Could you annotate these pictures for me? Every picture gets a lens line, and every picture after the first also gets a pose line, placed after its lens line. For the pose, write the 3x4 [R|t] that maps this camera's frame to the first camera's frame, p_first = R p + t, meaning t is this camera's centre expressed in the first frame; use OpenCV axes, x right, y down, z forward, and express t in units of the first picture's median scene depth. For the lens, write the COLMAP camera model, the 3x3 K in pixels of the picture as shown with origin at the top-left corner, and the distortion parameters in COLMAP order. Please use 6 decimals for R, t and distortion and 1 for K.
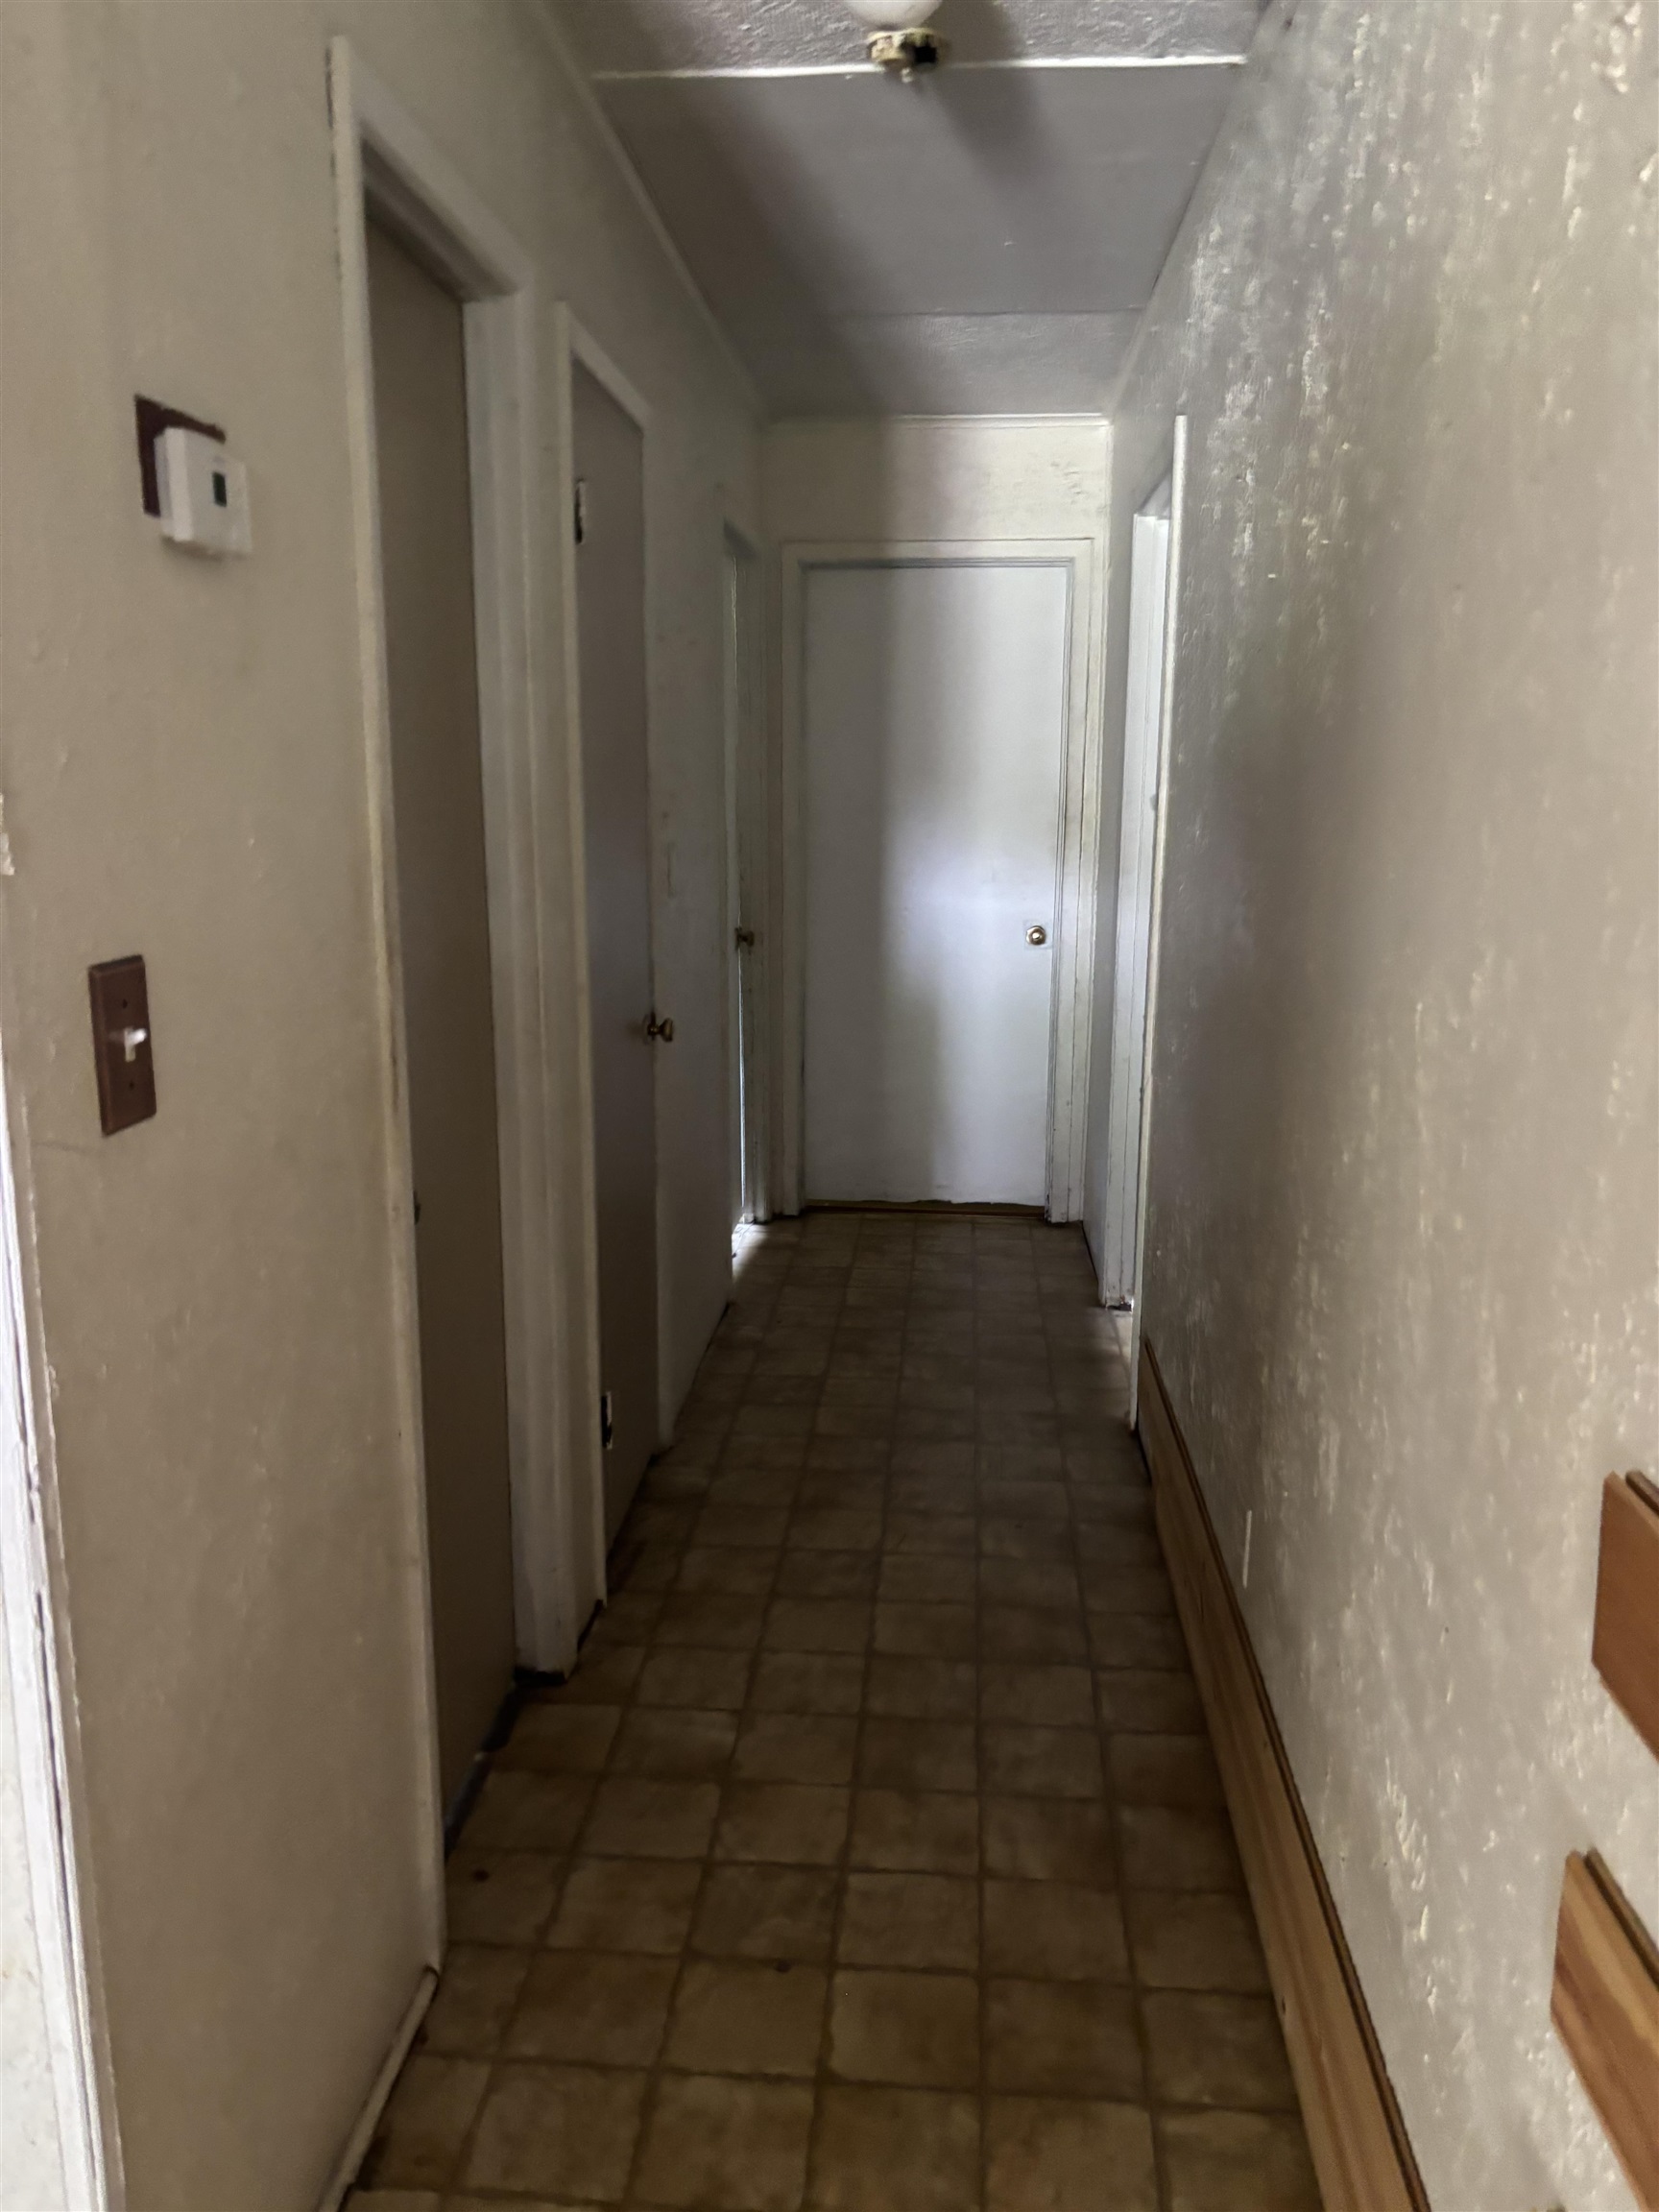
lens RADIAL K [[1680.6, 0, 831.5], [0, 1680.6, 1097.7], [0, 0, 1]] dist [0.058284, -0.065138]
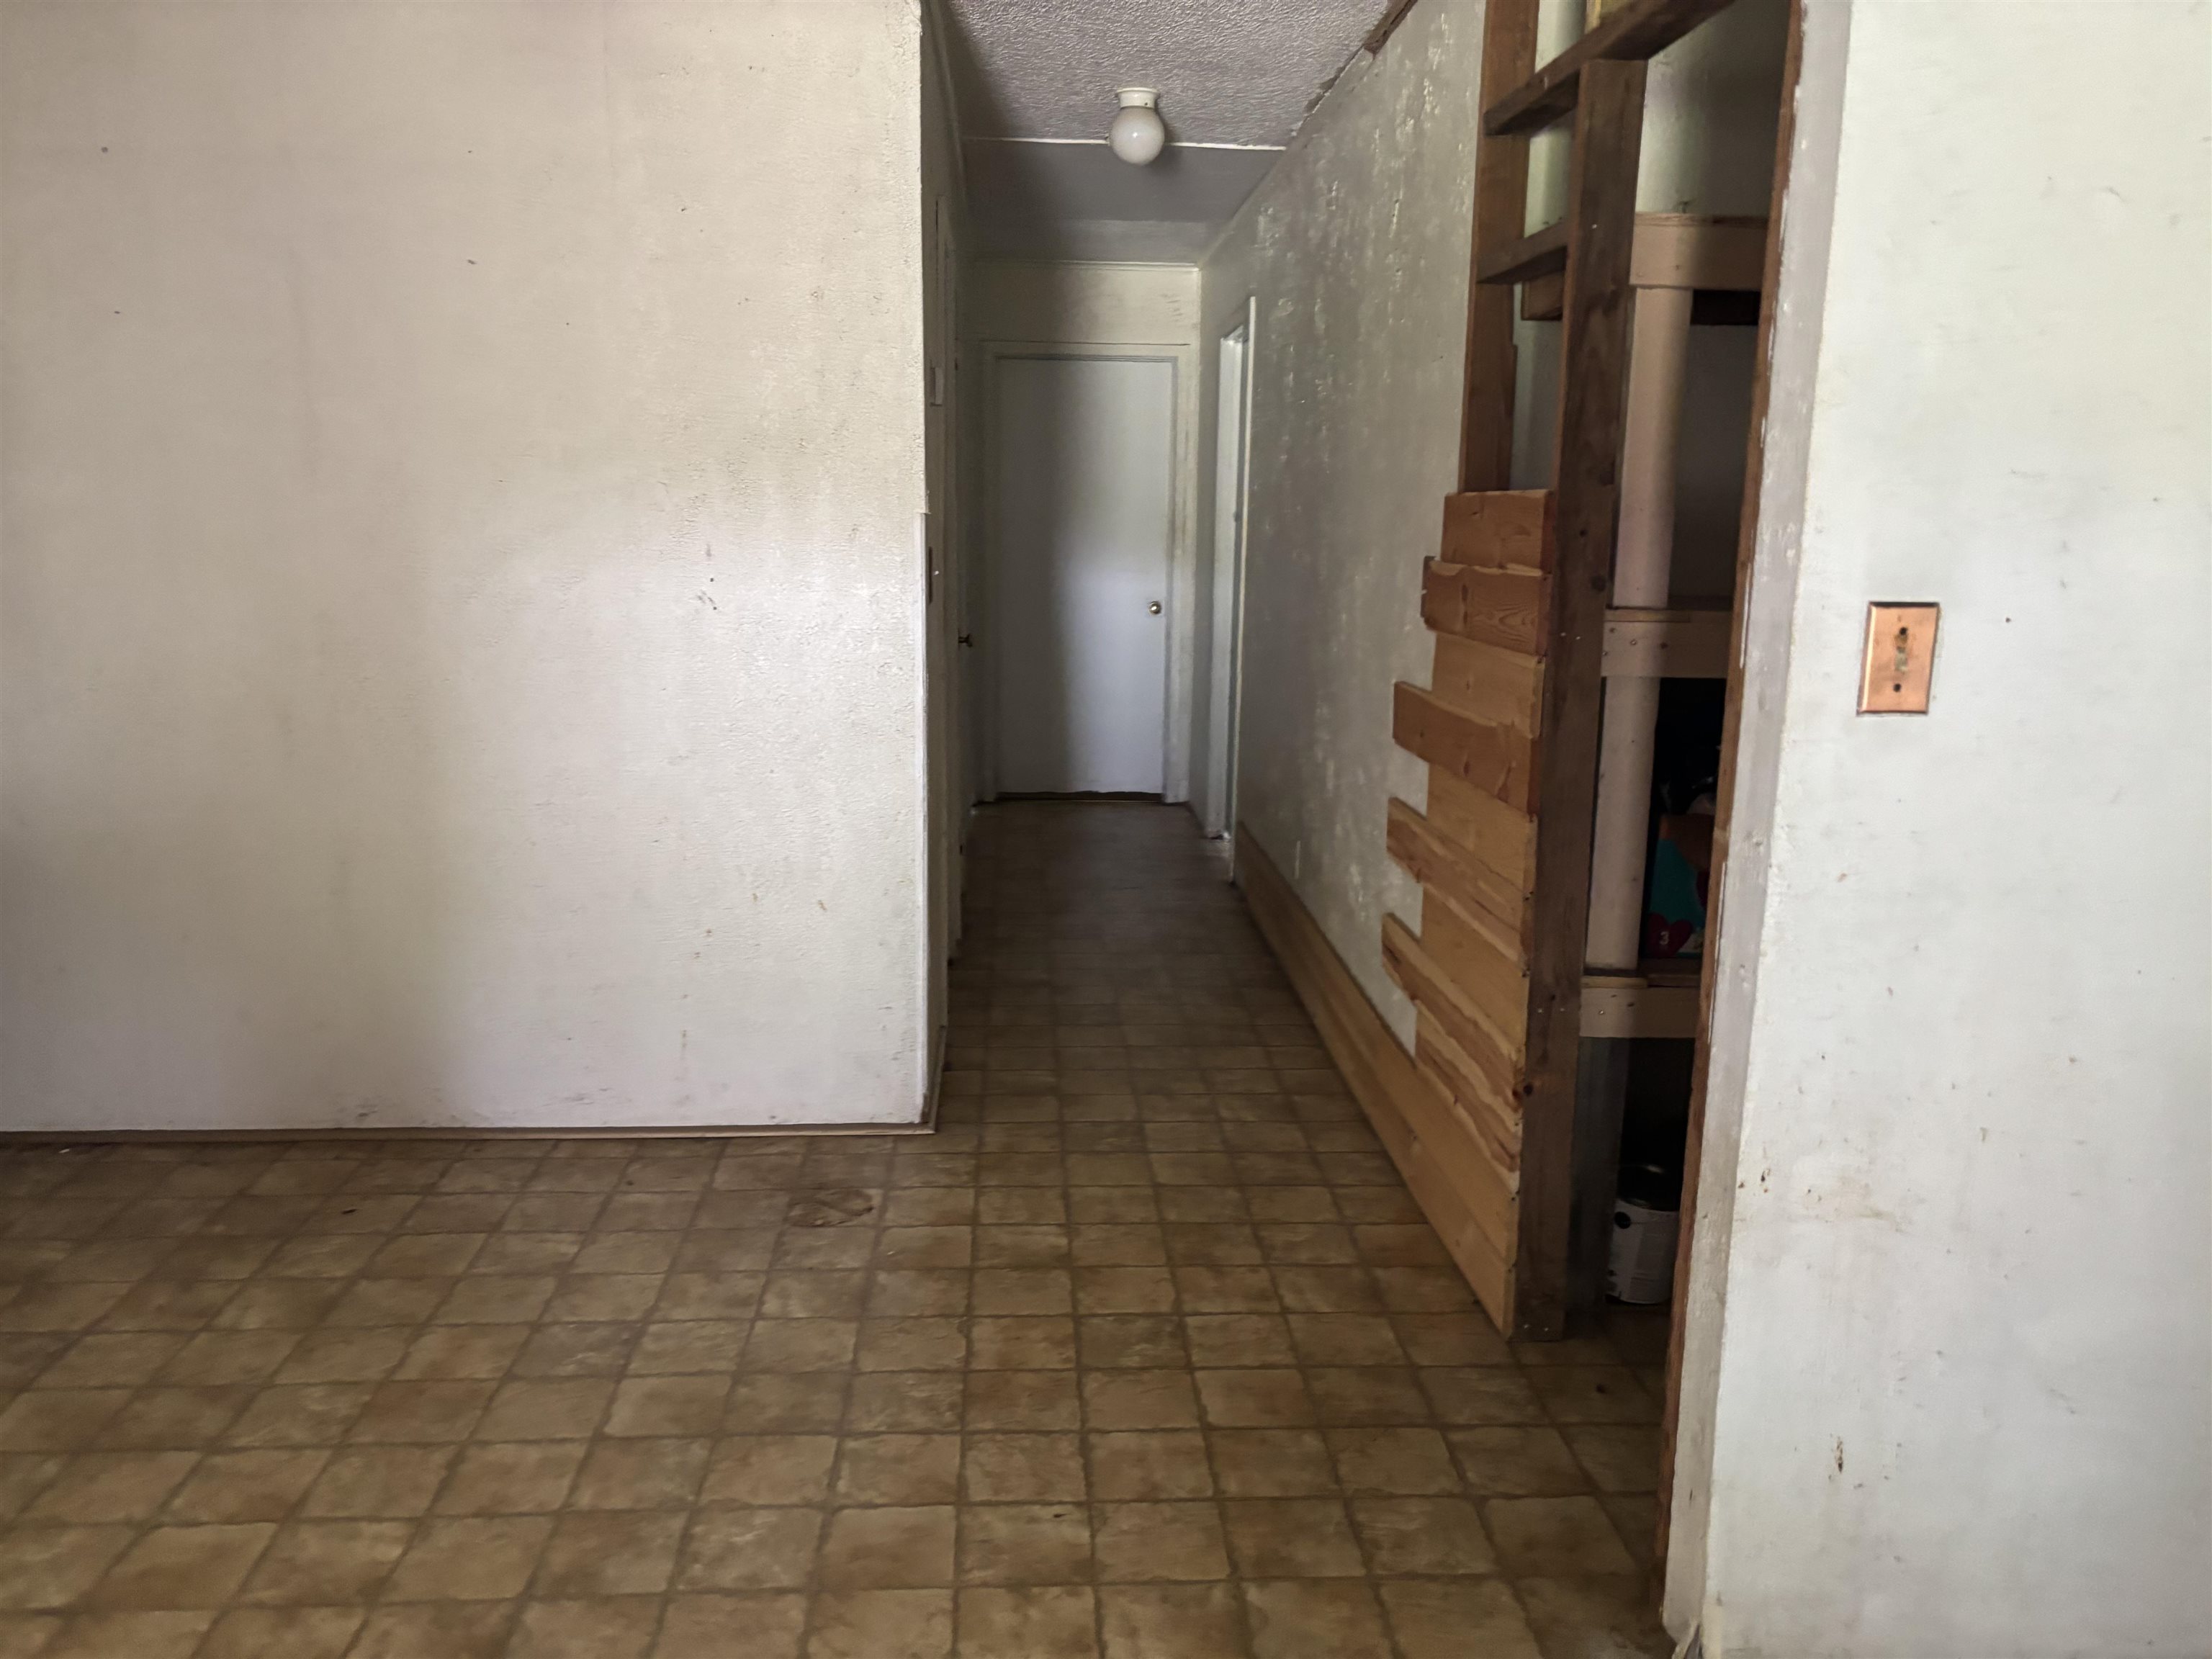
lens RADIAL K [[1680.6, 0, 1116.1], [0, 1680.6, 820.1], [0, 0, 1]] dist [0.058284, -0.065138]
pose [[0.990469, -0.015813, 0.136823, -0.135251], [0.016649, 0.999849, -0.004971, 0.111587], [-0.136724, 0.007202, 0.990583, -0.531168]]
